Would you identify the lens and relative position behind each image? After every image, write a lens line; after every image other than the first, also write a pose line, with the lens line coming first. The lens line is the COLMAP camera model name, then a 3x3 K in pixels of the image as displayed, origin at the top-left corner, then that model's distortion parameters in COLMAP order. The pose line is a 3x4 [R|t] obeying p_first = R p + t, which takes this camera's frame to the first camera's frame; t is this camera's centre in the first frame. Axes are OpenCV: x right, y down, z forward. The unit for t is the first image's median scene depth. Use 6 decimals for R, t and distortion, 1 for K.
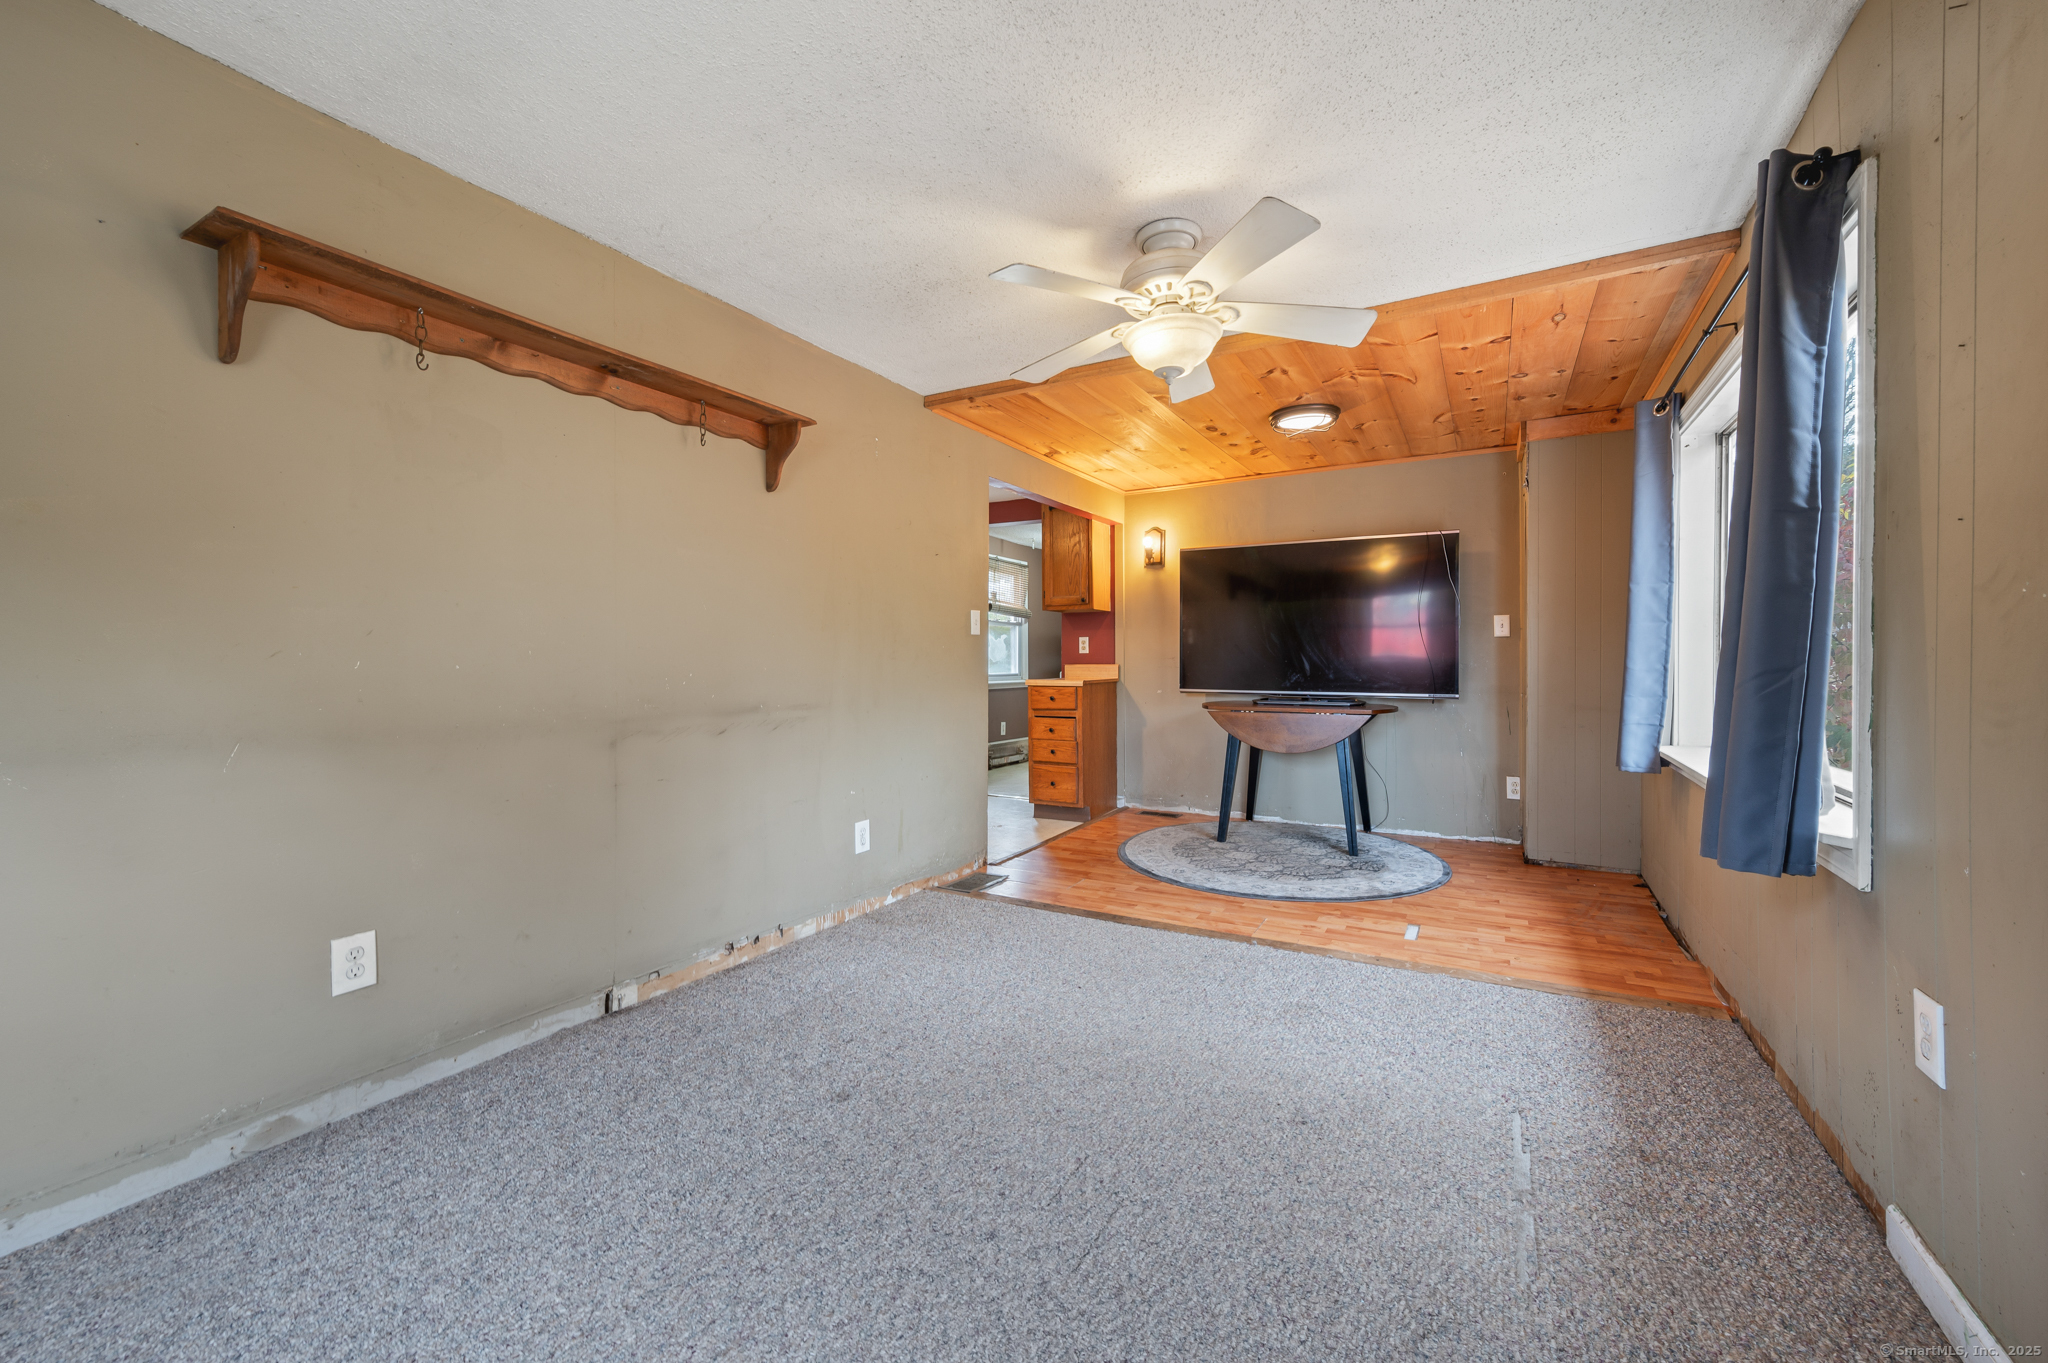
lens RADIAL K [[831.4, 0, 1018.8], [0, 831.4, 672.1], [0, 0, 1]] dist [-0.001933, 0.005972]
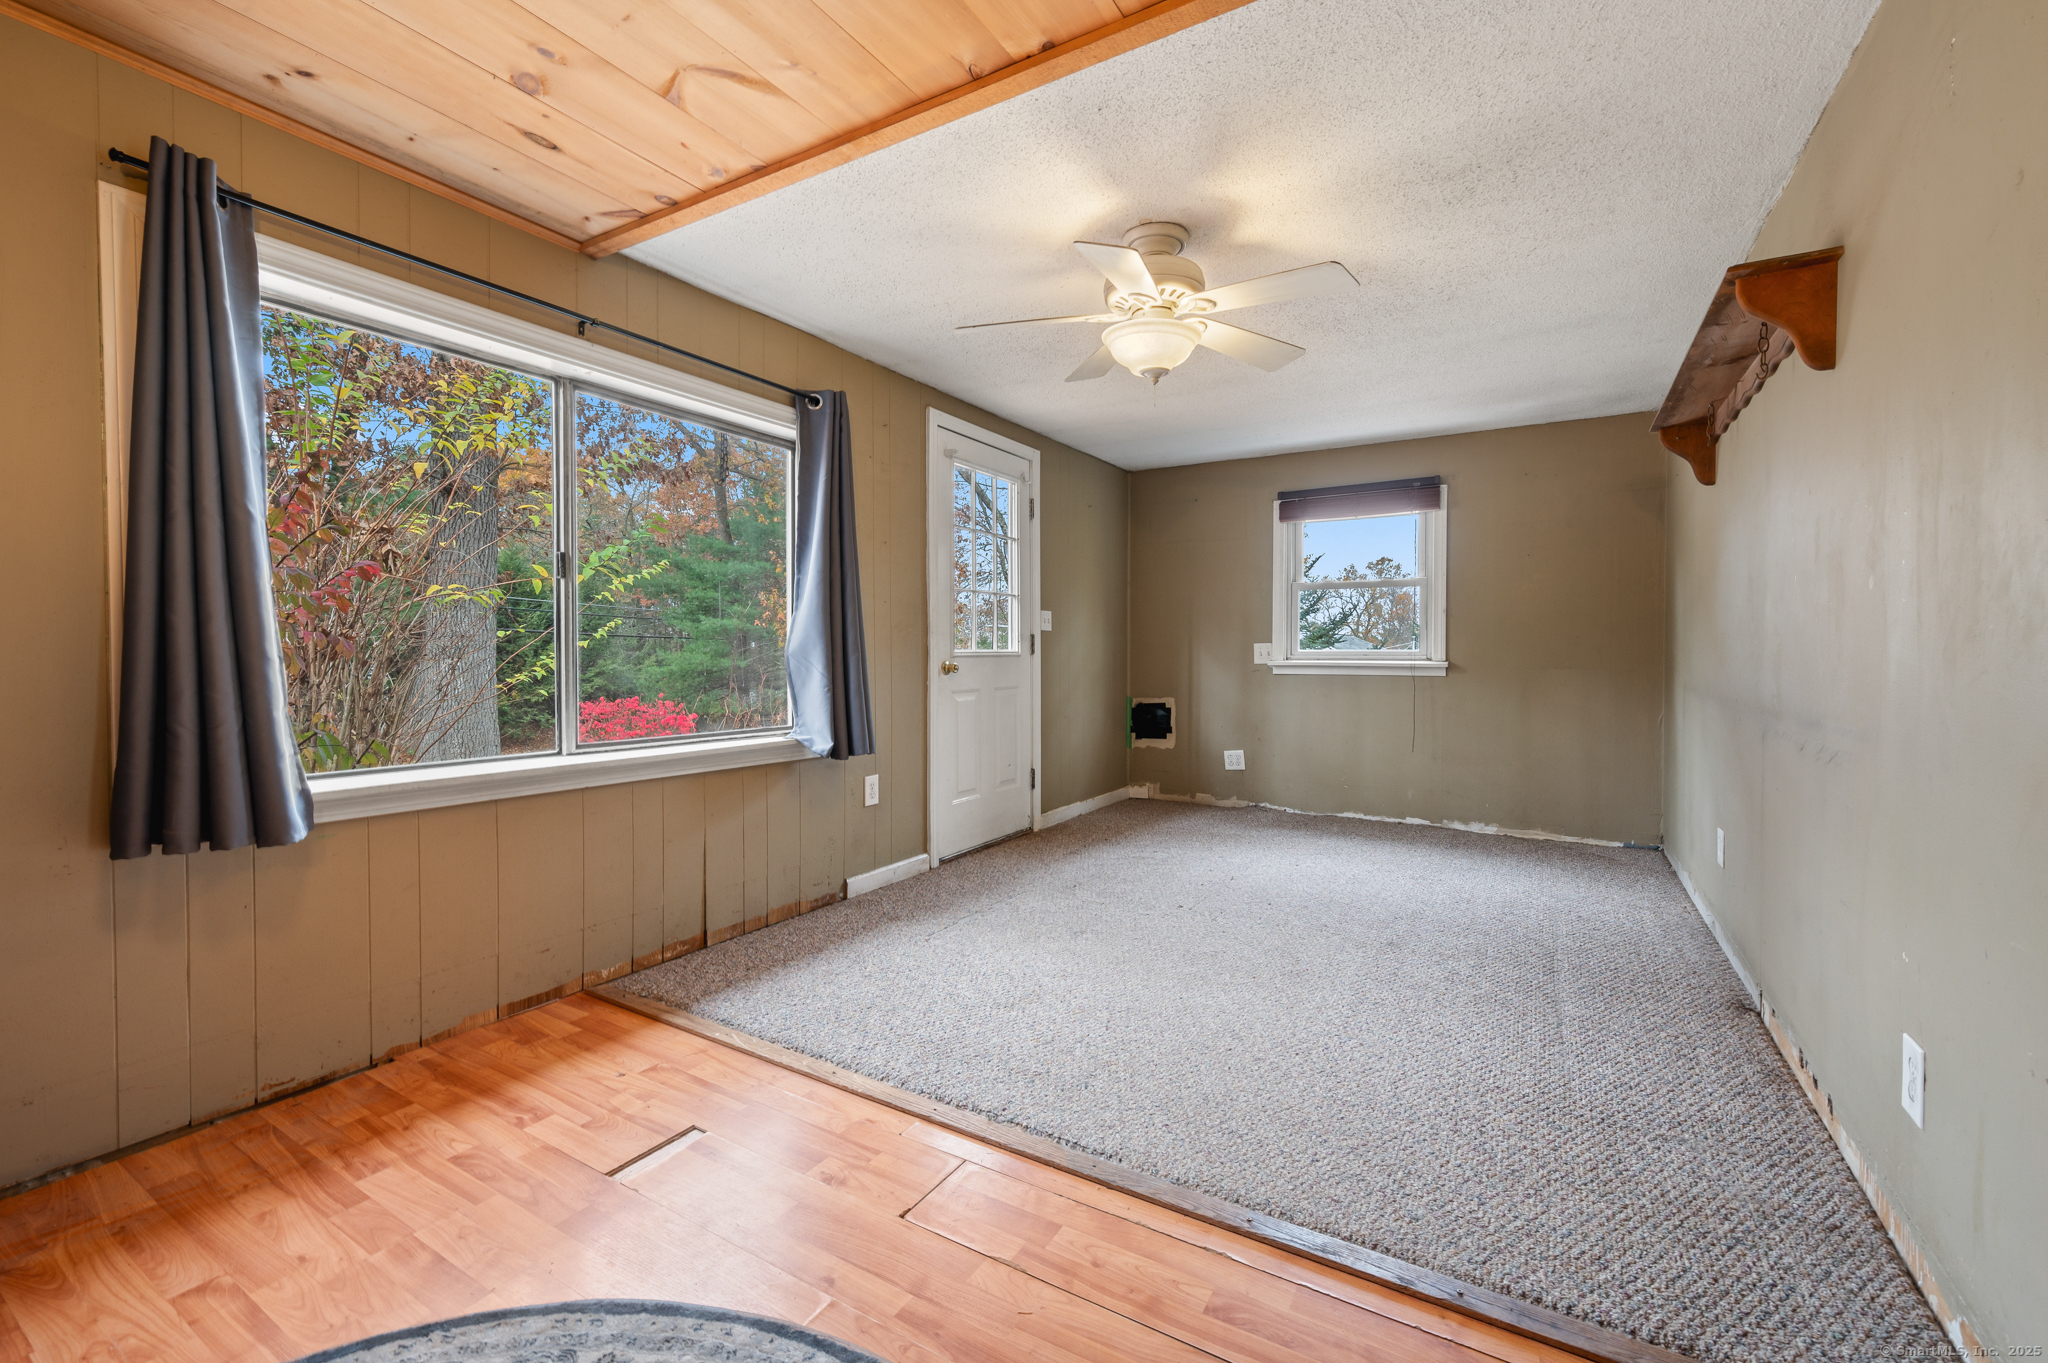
lens RADIAL K [[831.4, 0, 1018.8], [0, 831.4, 672.1], [0, 0, 1]] dist [-0.001933, 0.005972]
pose [[-0.999320, -0.000902, 0.036850, 0.252582], [0.000521, 0.999254, 0.038603, -0.005566], [-0.036858, 0.038596, -0.998575, 1.632486]]
